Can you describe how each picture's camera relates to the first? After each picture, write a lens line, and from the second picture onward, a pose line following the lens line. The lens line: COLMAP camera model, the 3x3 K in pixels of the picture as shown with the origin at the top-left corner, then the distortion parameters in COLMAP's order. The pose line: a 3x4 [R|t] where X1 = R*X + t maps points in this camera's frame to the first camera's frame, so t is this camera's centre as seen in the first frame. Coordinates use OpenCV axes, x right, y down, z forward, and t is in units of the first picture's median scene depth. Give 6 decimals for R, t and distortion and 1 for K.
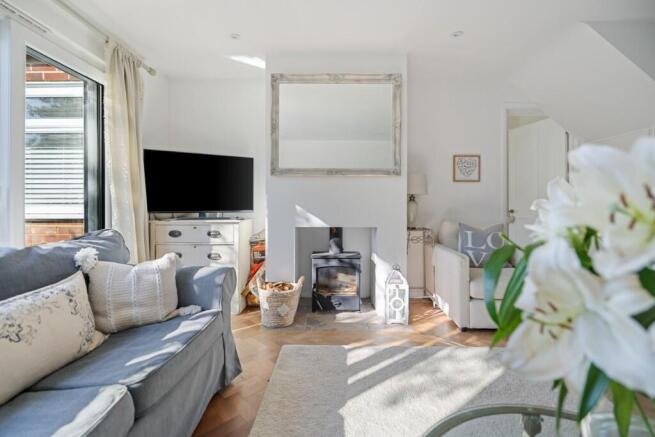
lens RADIAL K [[290.1, 0, 327.4], [0, 290.1, 215.6], [0, 0, 1]] dist [-0.008253, 0.001062]
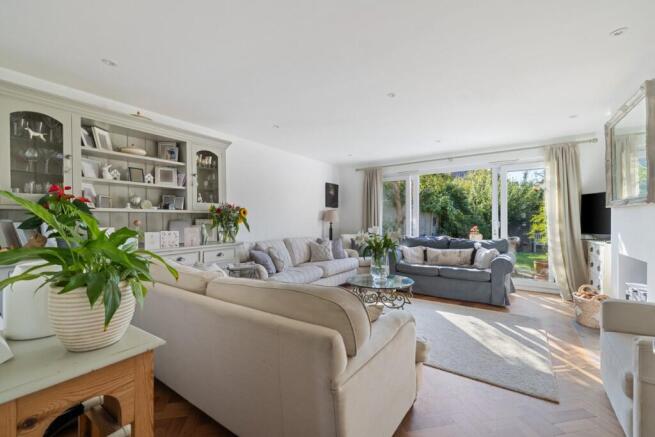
lens RADIAL K [[278.3, 0, 327.0], [0, 278.3, 219.9], [0, 0, 1]] dist [0.001471, 0.000570]
pose [[-0.561201, -0.001401, -0.827679, 1.932049], [-0.007485, 0.999966, 0.003383, -0.100478], [0.827646, 0.008093, -0.561192, 0.939761]]
